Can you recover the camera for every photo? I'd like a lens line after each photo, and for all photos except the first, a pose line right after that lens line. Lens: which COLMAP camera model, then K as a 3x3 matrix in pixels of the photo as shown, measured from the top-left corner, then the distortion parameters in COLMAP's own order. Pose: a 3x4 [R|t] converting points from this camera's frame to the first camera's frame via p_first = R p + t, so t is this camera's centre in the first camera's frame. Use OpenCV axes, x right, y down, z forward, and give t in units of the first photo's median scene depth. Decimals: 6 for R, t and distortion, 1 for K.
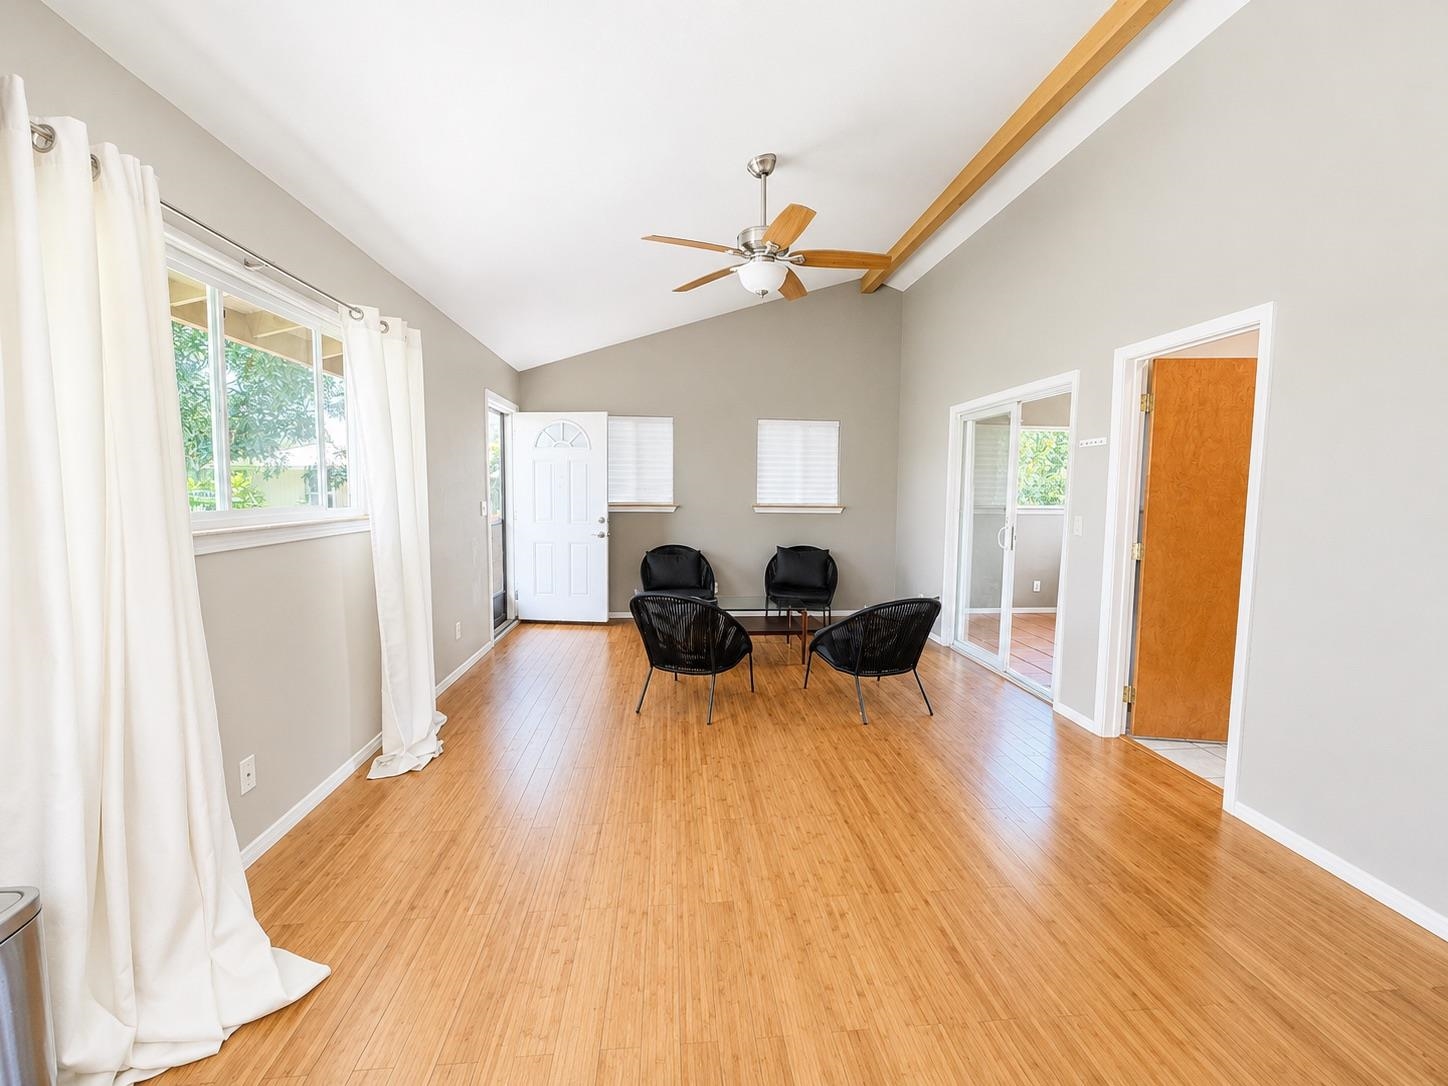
lens RADIAL K [[594.4, 0, 724.0], [0, 594.4, 543.0], [0, 0, 1]] dist [0.000277, 0.000028]
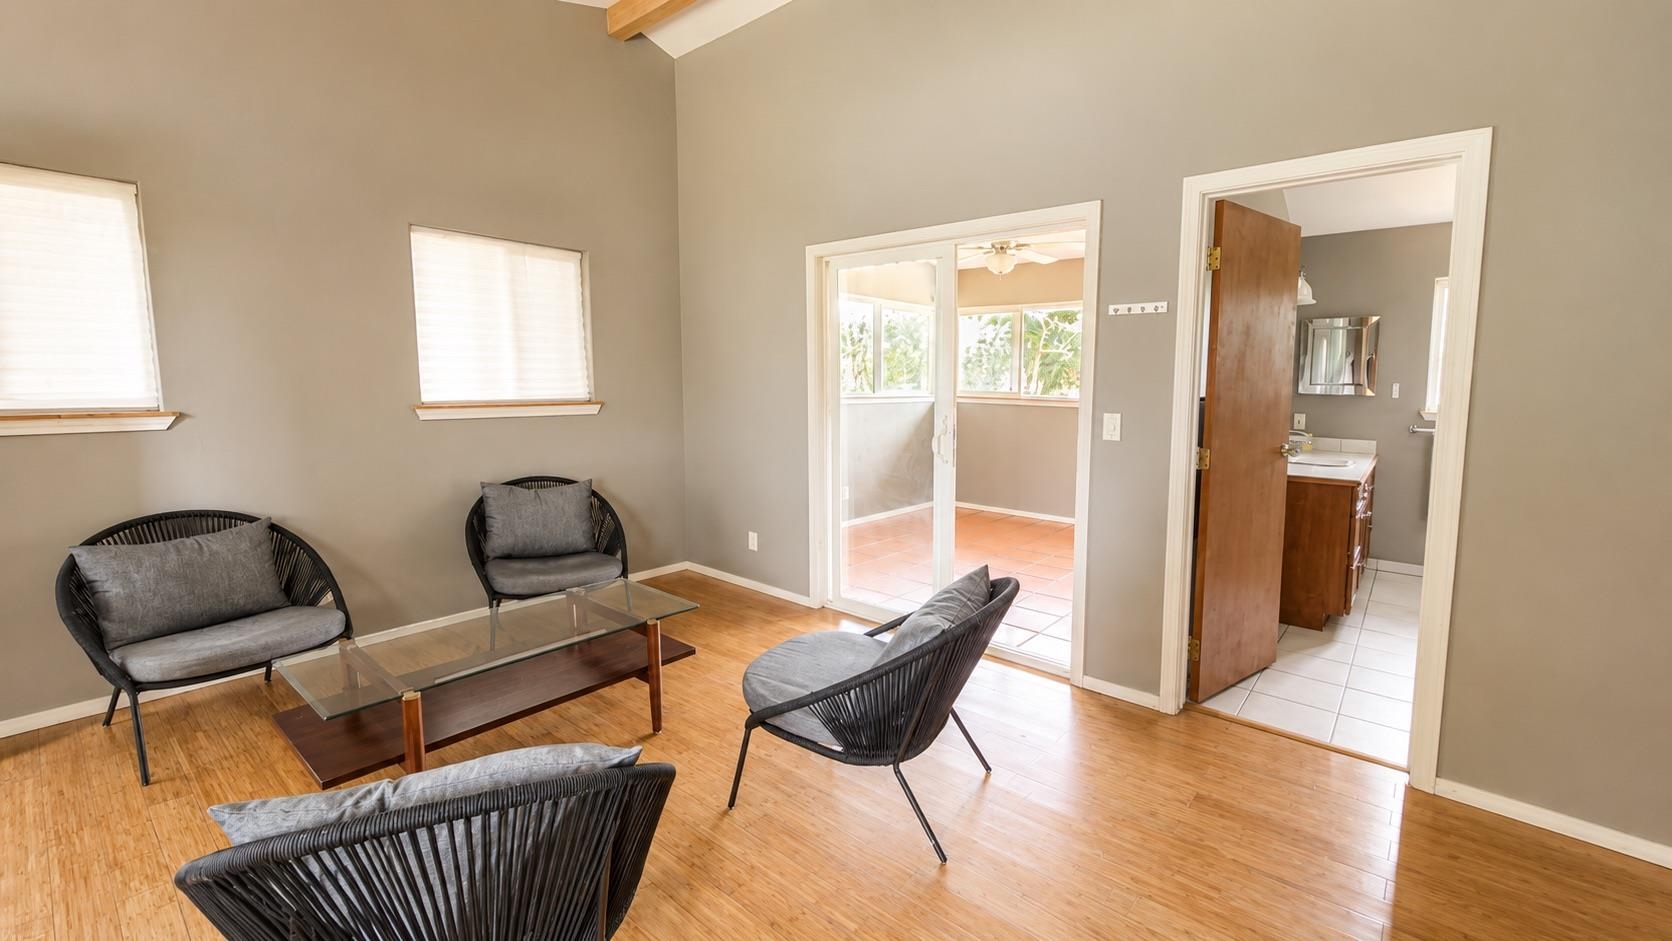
lens RADIAL K [[637.1, 0, 838.4], [0, 637.1, 432.7], [0, 0, 1]] dist [-0.000081, 0.000018]
pose [[0.677849, -0.075944, 0.731269, -0.100366], [0.065573, 0.996932, 0.042751, -0.041839], [-0.732271, 0.018973, 0.680749, 0.401047]]
